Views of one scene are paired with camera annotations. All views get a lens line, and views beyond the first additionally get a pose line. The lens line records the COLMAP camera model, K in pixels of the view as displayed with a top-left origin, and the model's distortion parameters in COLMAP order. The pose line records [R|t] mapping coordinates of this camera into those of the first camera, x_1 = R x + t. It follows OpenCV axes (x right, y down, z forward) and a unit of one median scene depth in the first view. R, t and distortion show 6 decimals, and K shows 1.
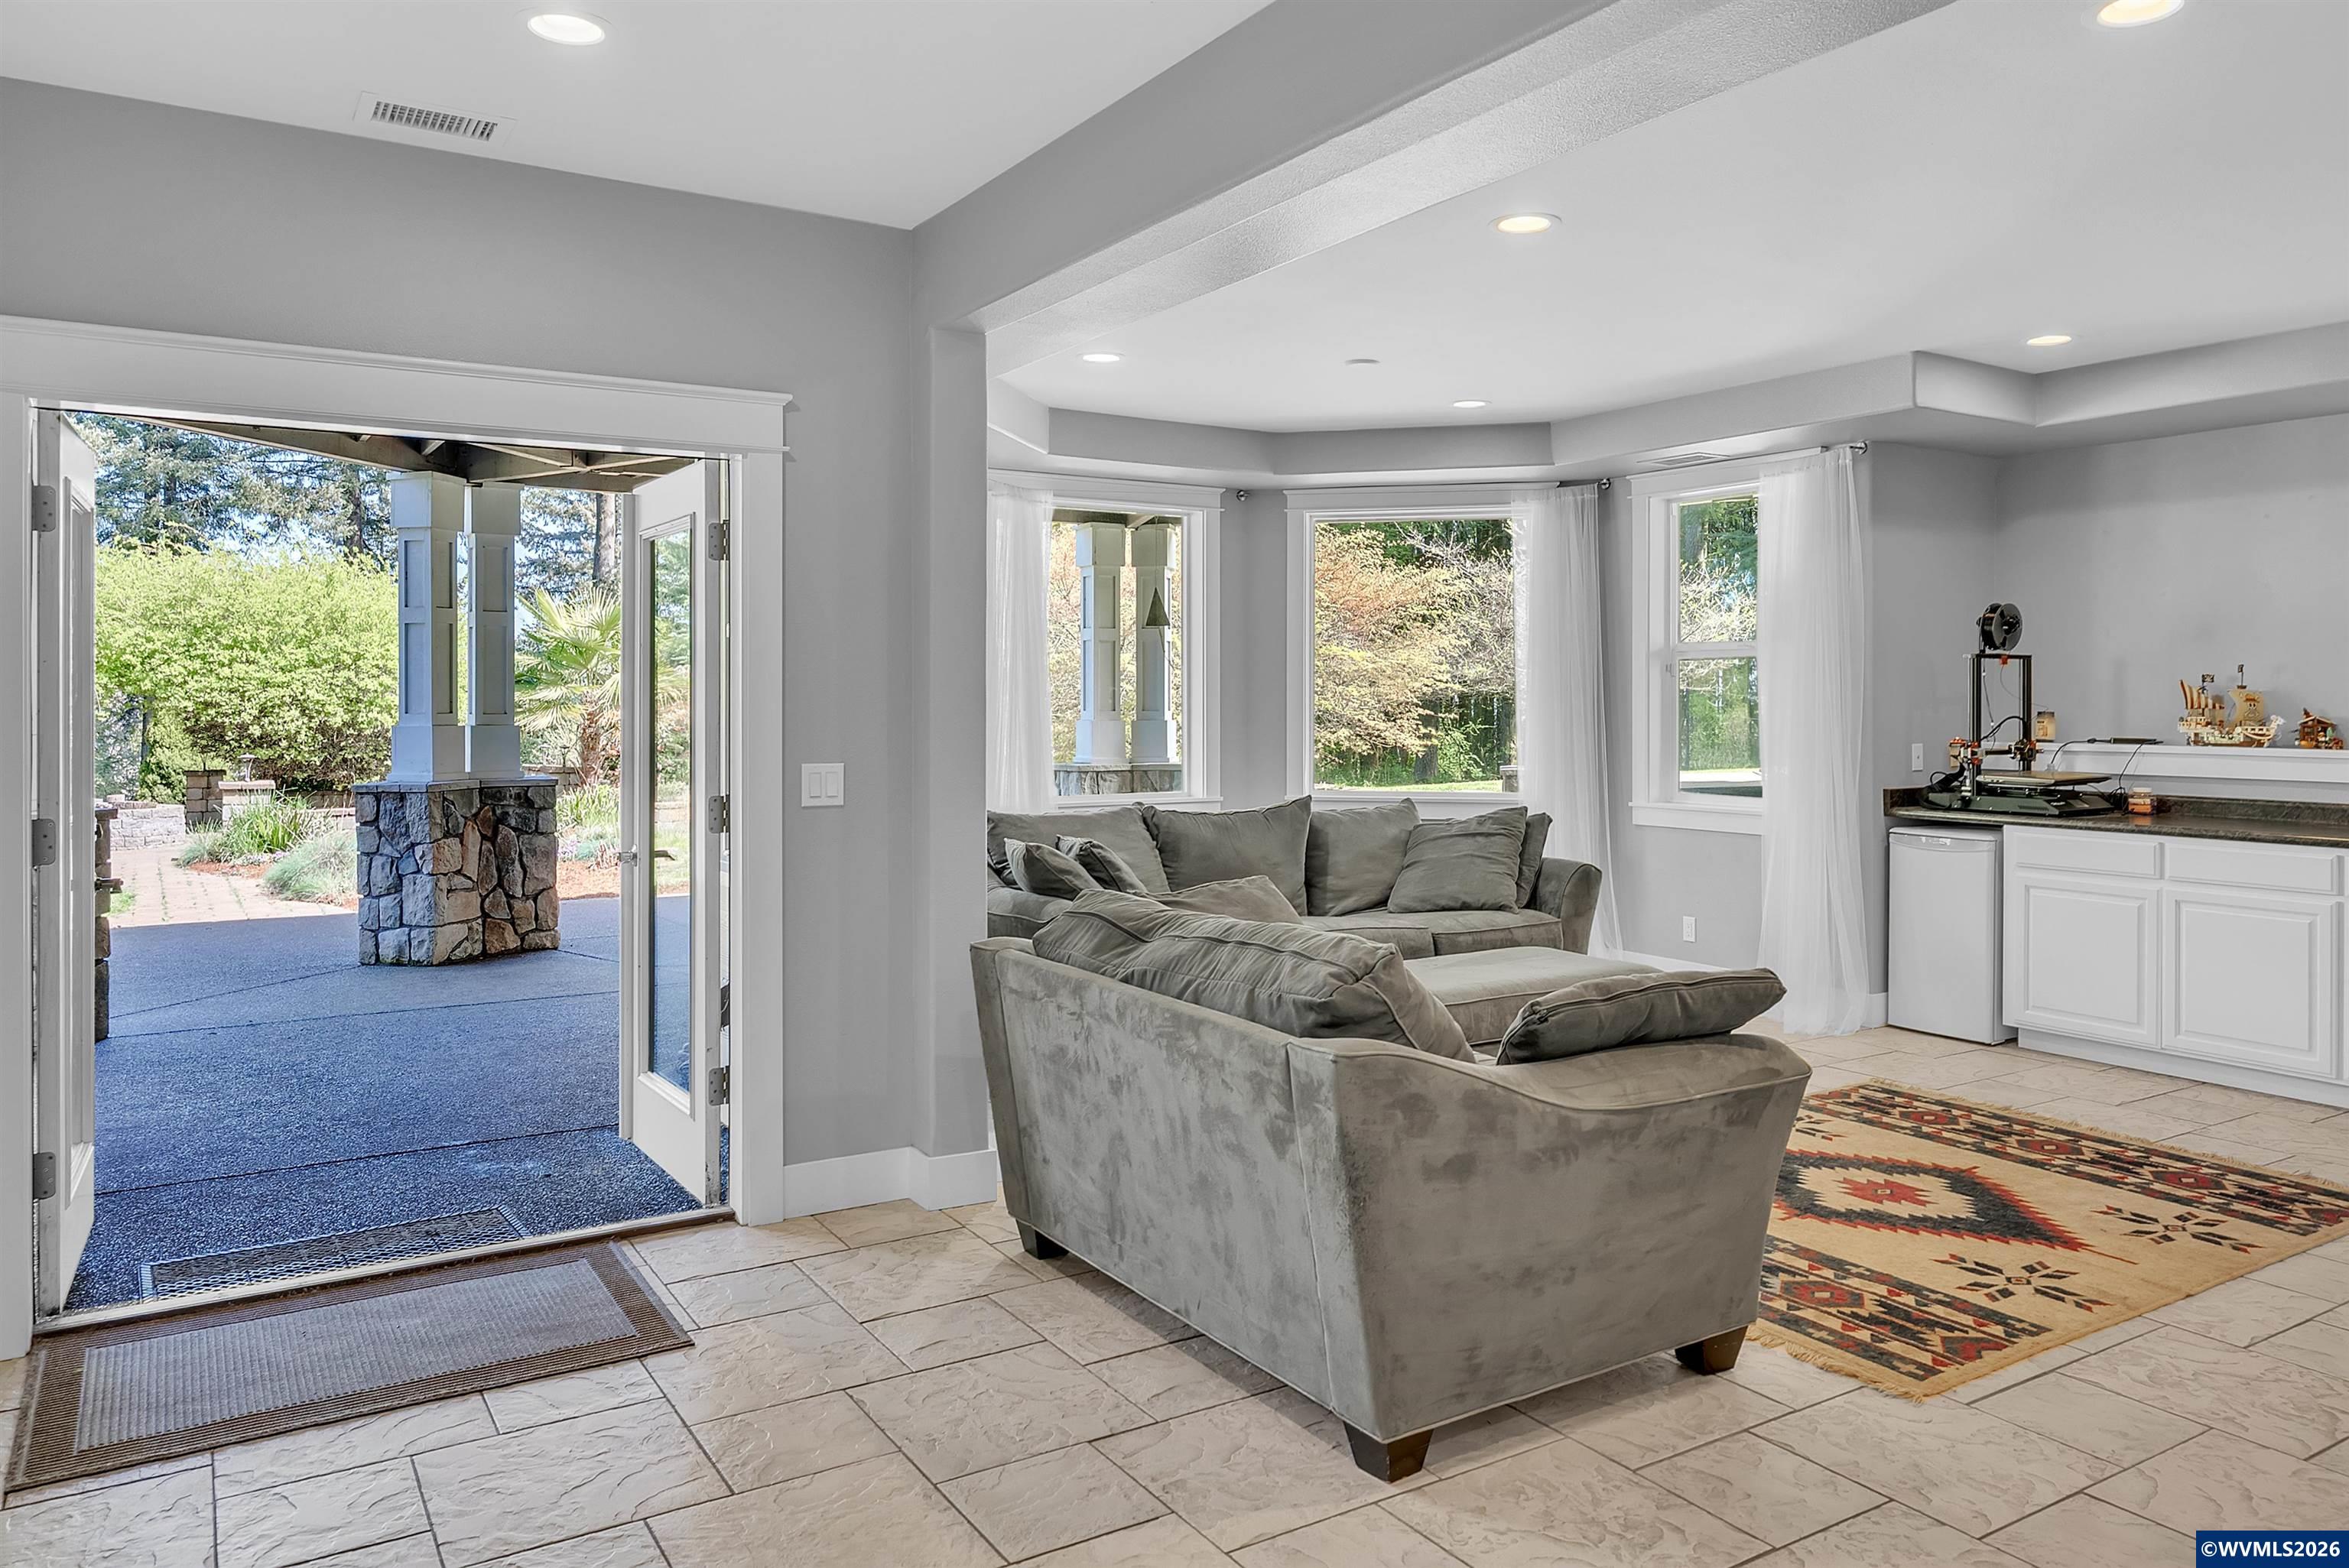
lens RADIAL K [[1598.3, 0, 1178.5], [0, 1598.3, 694.1], [0, 0, 1]] dist [0.000870, -0.000792]
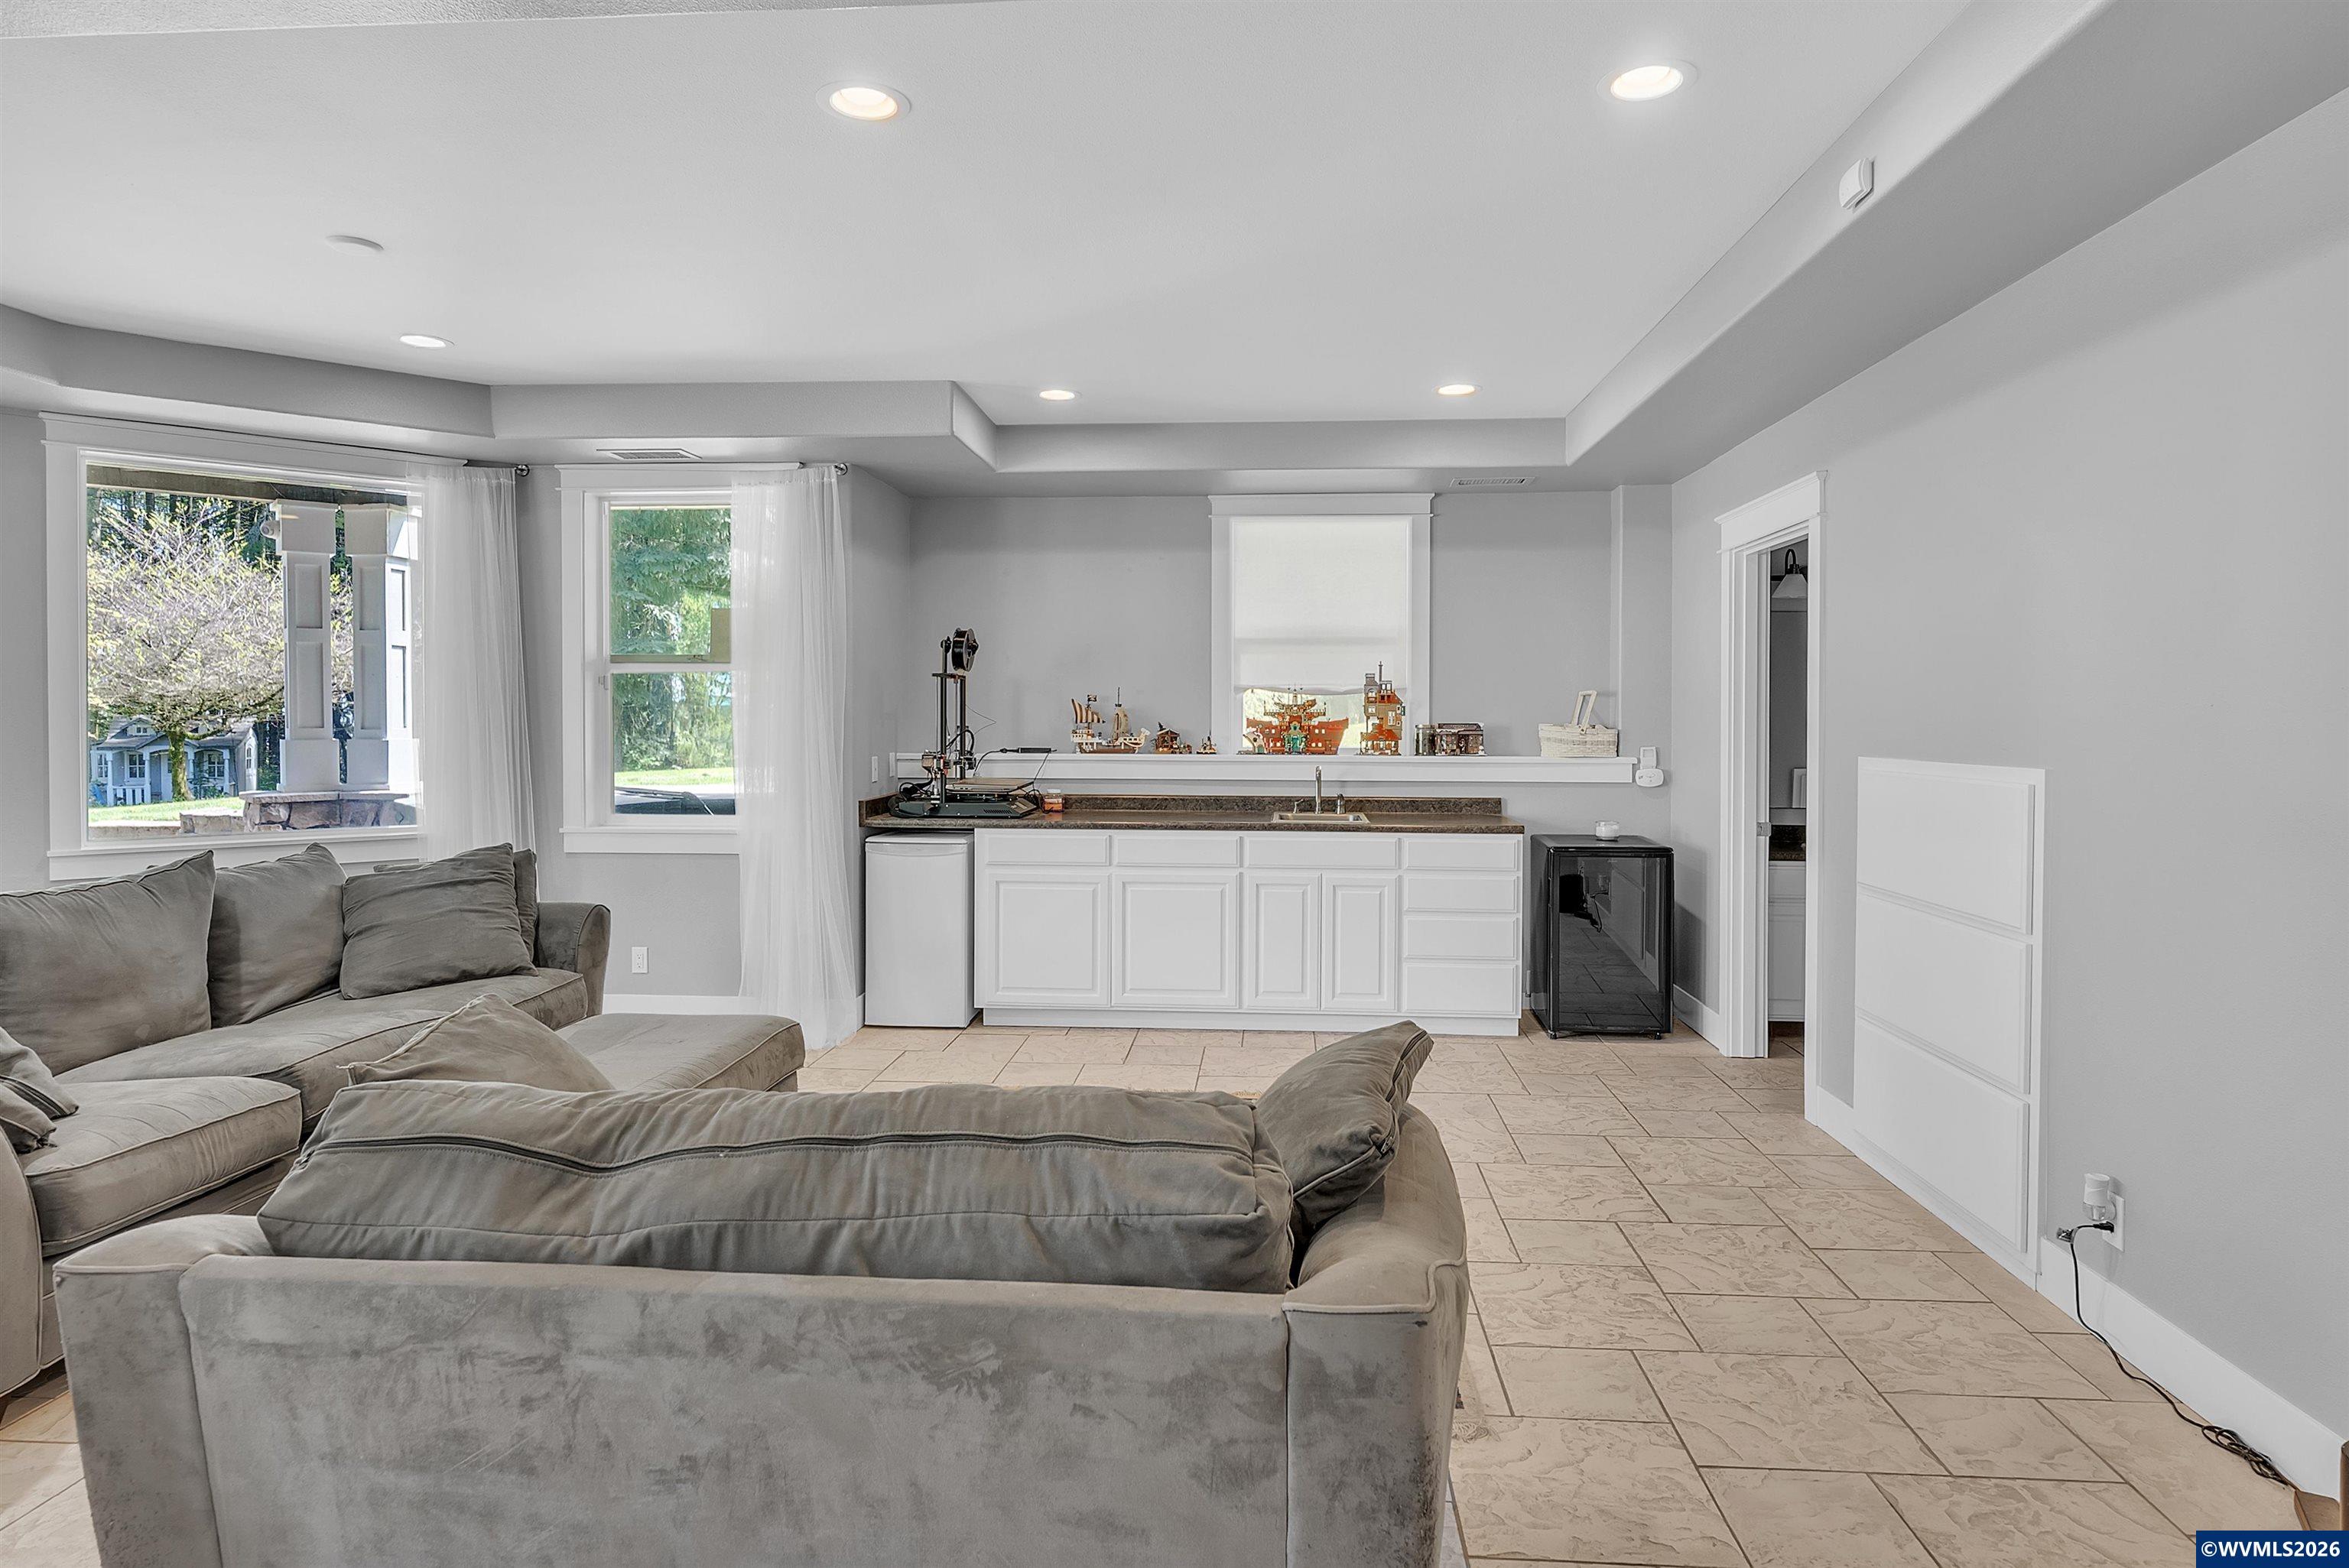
lens RADIAL K [[1348.7, 0, 1181.5], [0, 1348.7, 747.5], [0, 0, 1]] dist [0.002205, -0.000396]
pose [[0.591822, -0.018617, 0.805854, -0.150250], [-0.004664, 0.999637, 0.026519, 0.000110], [-0.806055, -0.019454, 0.591521, 0.324175]]
